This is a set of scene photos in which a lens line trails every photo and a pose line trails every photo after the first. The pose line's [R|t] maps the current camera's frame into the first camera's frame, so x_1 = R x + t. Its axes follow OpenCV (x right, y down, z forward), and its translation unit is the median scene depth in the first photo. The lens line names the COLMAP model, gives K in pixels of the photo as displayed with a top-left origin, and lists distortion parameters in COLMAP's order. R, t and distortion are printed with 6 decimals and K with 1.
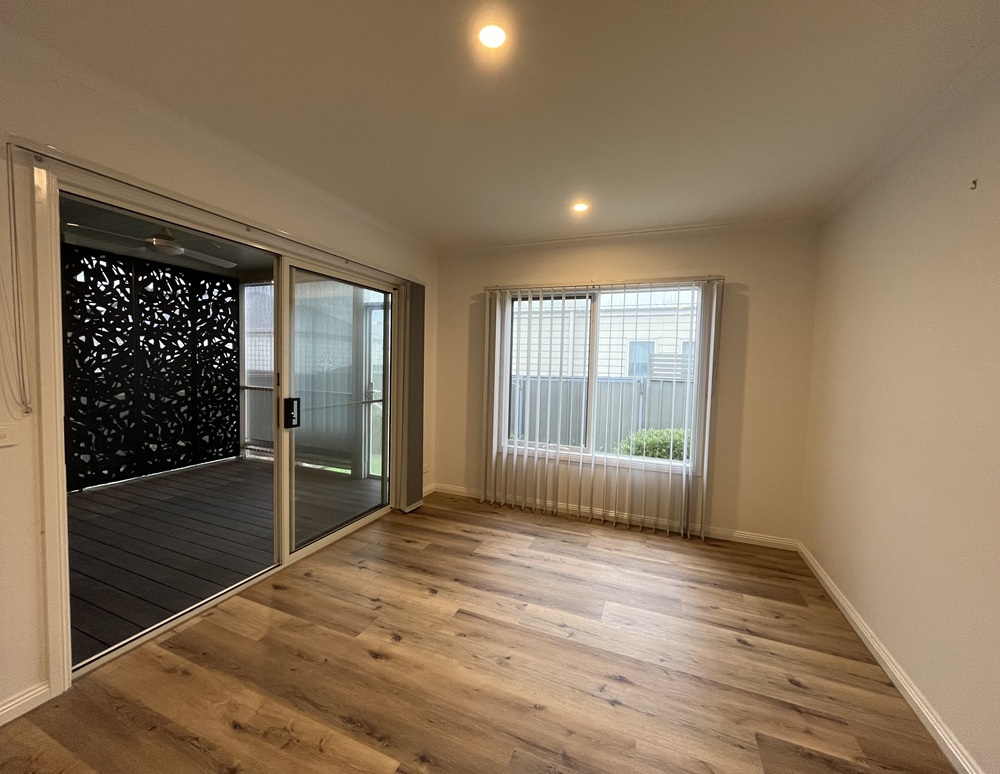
lens RADIAL K [[405.0, 0, 495.7], [0, 405.0, 382.2], [0, 0, 1]] dist [-0.001816, -0.000037]
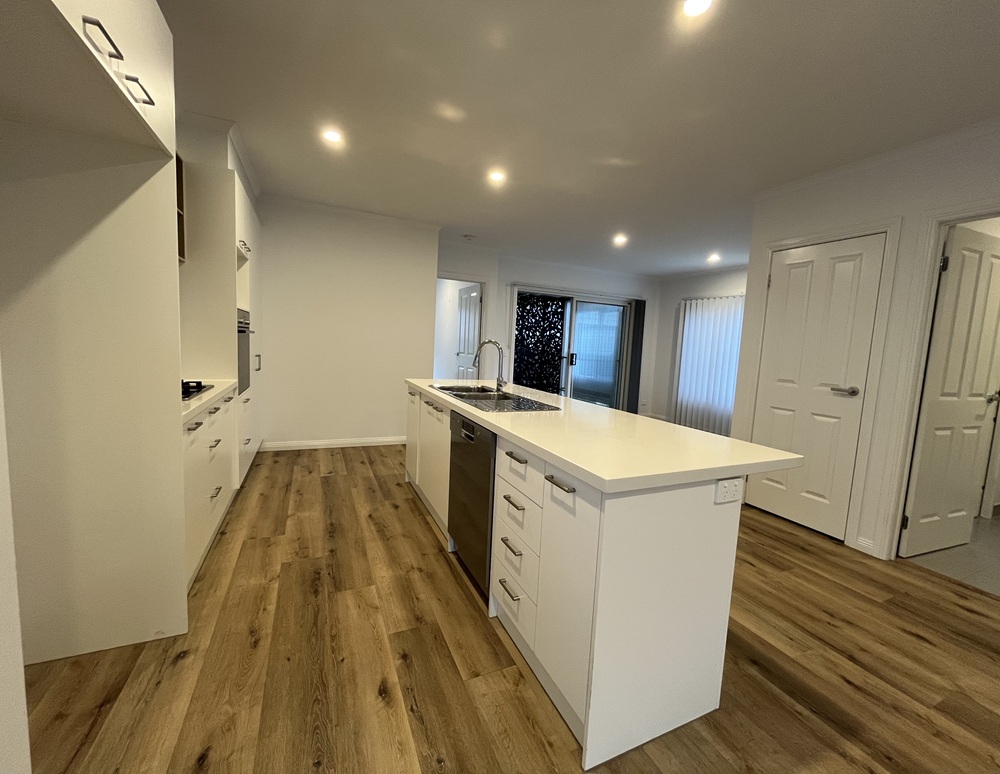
lens RADIAL K [[405.0, 0, 495.7], [0, 405.0, 382.2], [0, 0, 1]] dist [-0.001816, -0.000037]
pose [[0.730440, 0.074572, -0.678894, 0.446135], [-0.062454, 0.997150, 0.042335, 0.072447], [0.680116, 0.011476, 0.733015, -0.605453]]
